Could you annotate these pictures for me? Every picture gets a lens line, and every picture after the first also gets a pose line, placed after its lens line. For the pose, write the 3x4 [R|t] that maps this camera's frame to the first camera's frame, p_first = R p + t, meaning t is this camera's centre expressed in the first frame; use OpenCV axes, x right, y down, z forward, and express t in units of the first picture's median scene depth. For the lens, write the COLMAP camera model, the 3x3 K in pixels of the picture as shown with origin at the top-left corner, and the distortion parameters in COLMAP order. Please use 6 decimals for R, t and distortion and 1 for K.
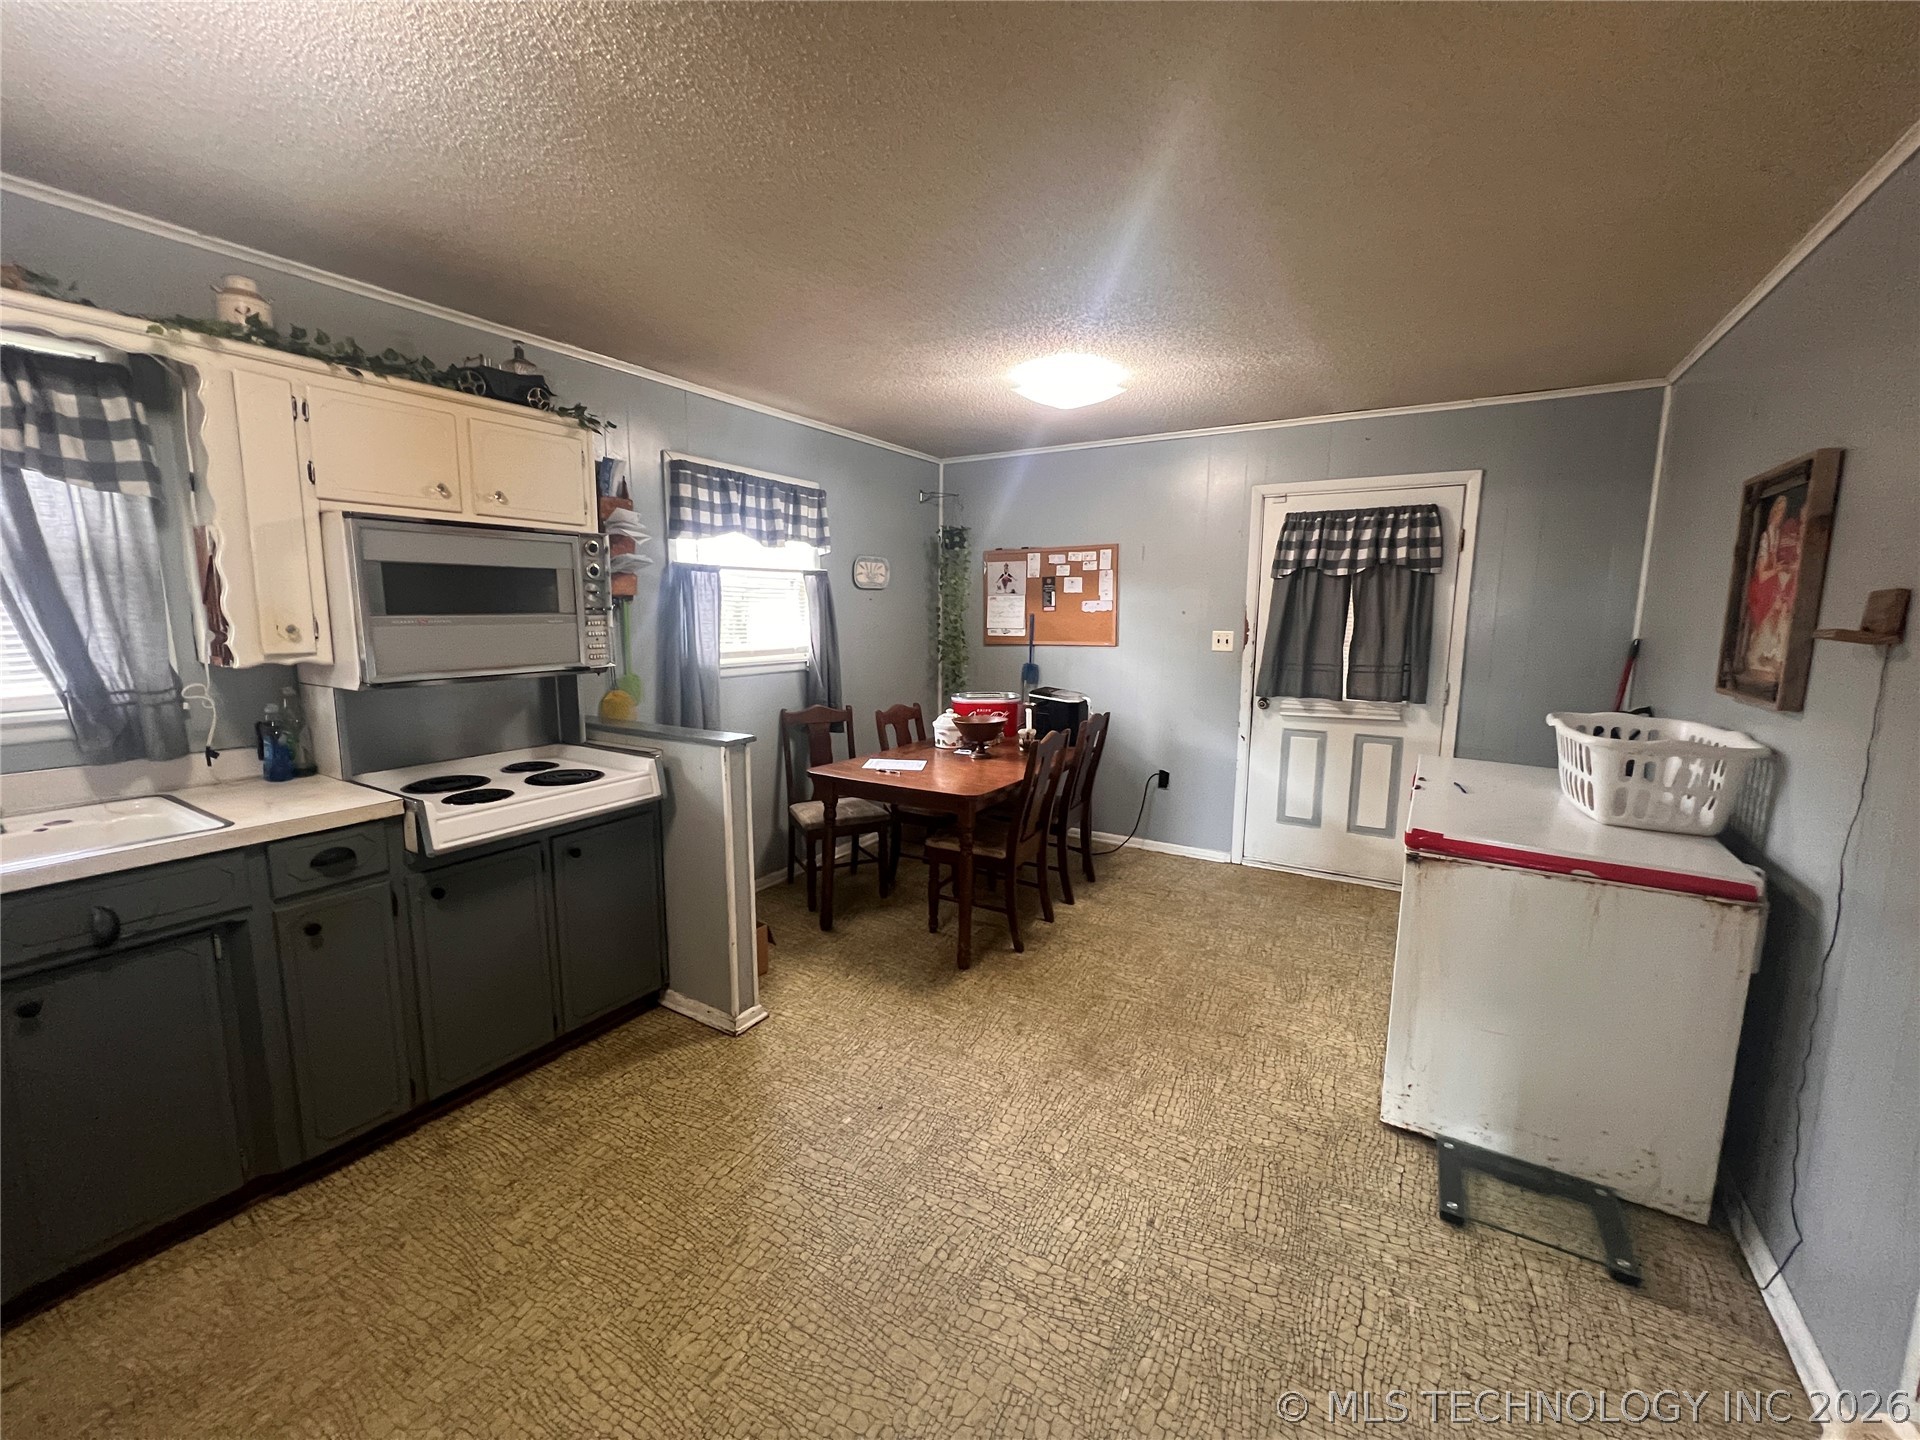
lens RADIAL K [[768.8, 0, 952.9], [0, 768.8, 712.5], [0, 0, 1]] dist [-0.001181, 0.000076]
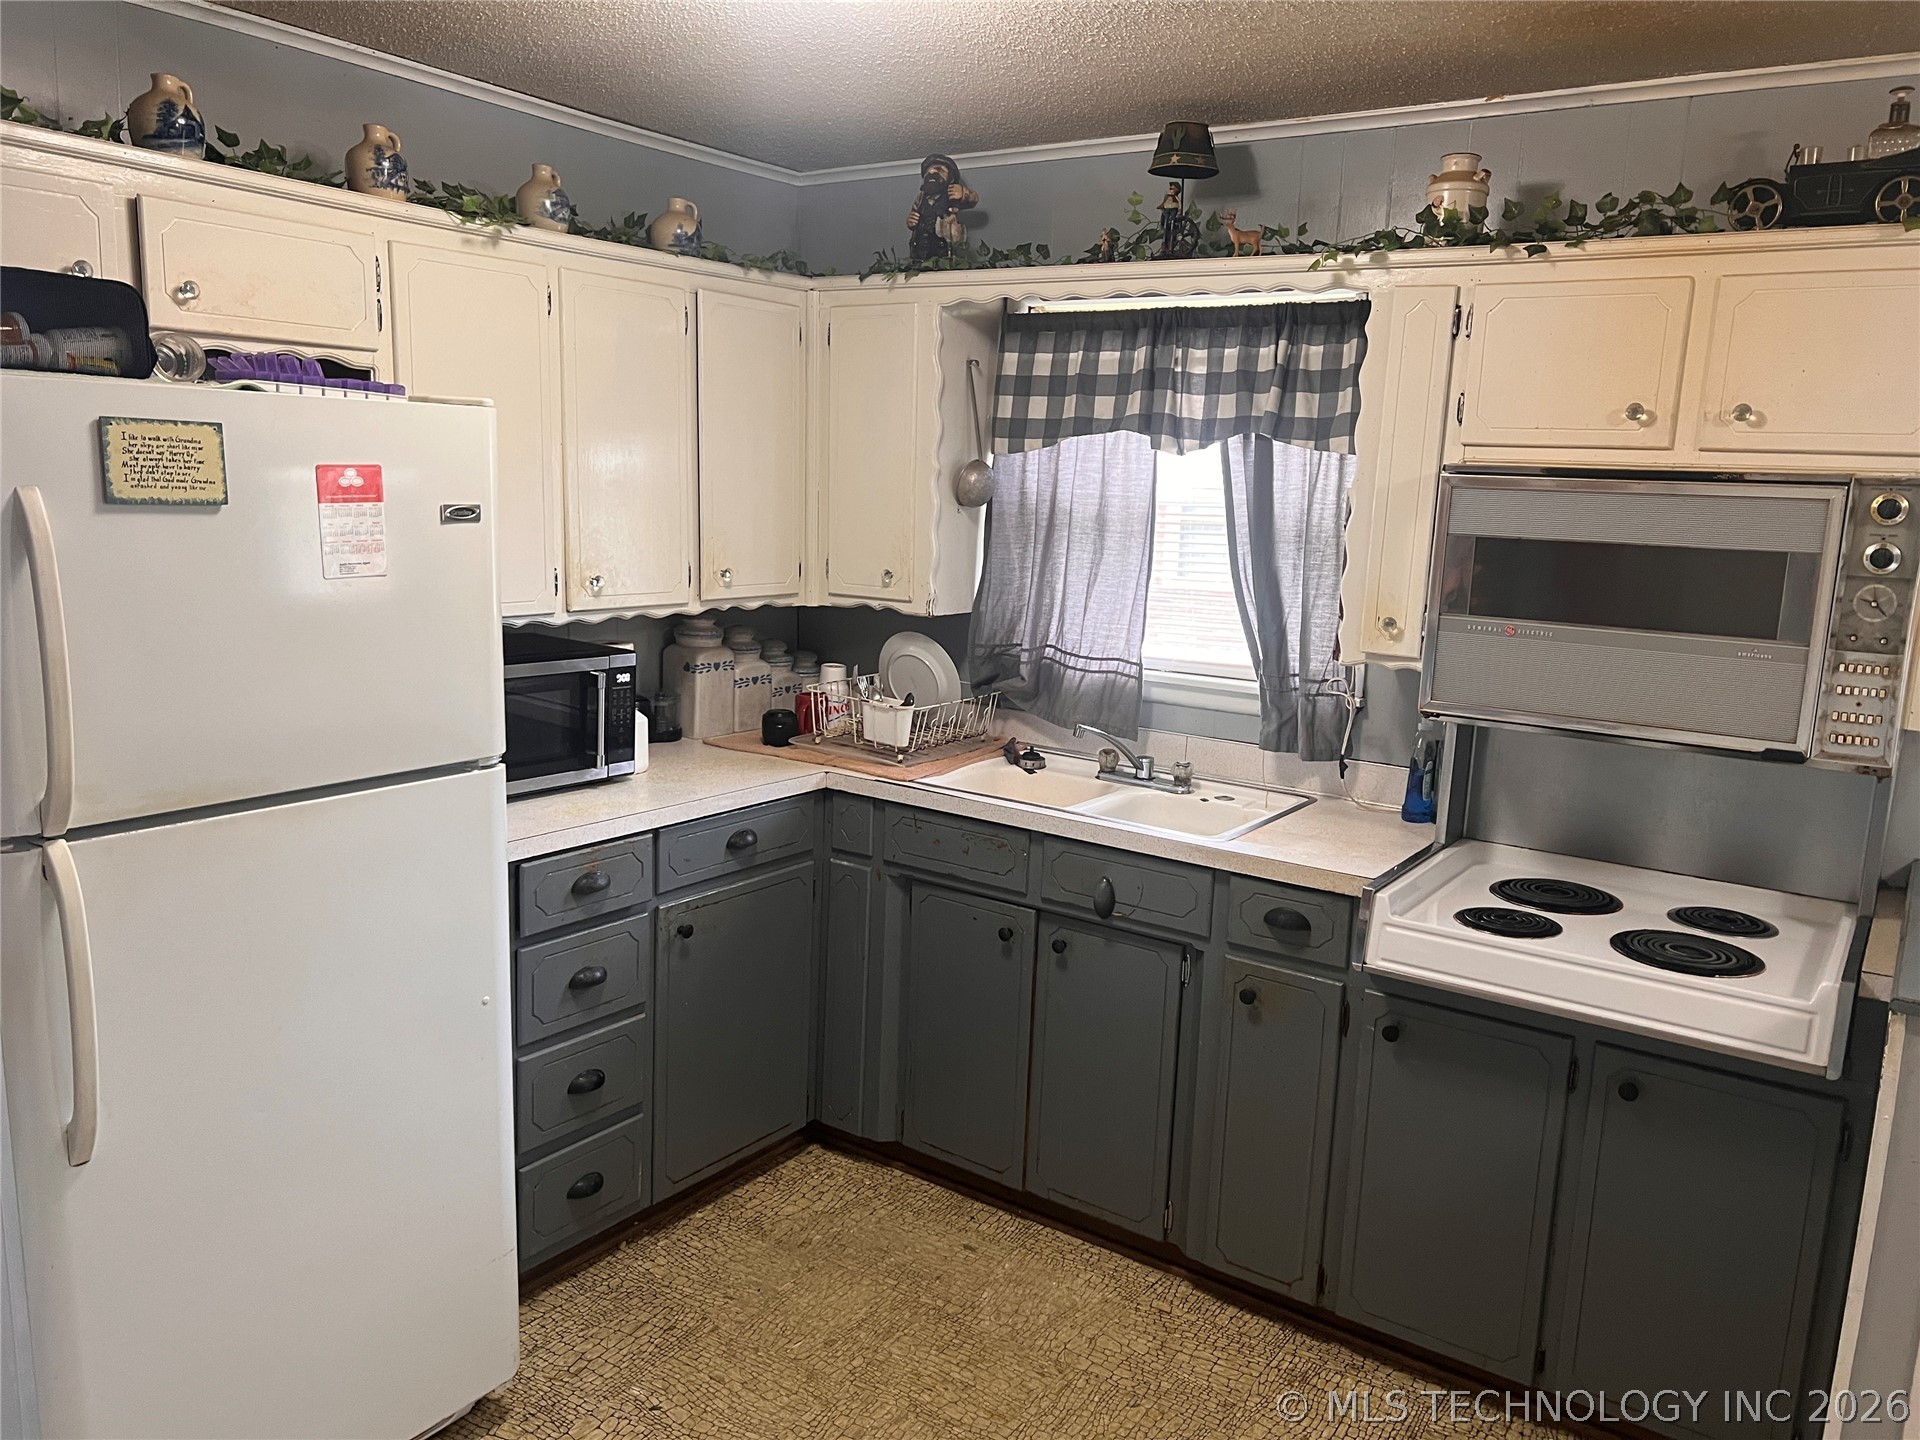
lens RADIAL K [[1451.9, 0, 960.9], [0, 1451.9, 725.1], [0, 0, 1]] dist [0.052457, -0.037493]
pose [[-0.058159, 0.162811, -0.984942, 0.580336], [-0.180611, 0.968615, 0.170777, -0.179204], [0.981834, 0.187824, -0.026929, 0.645230]]
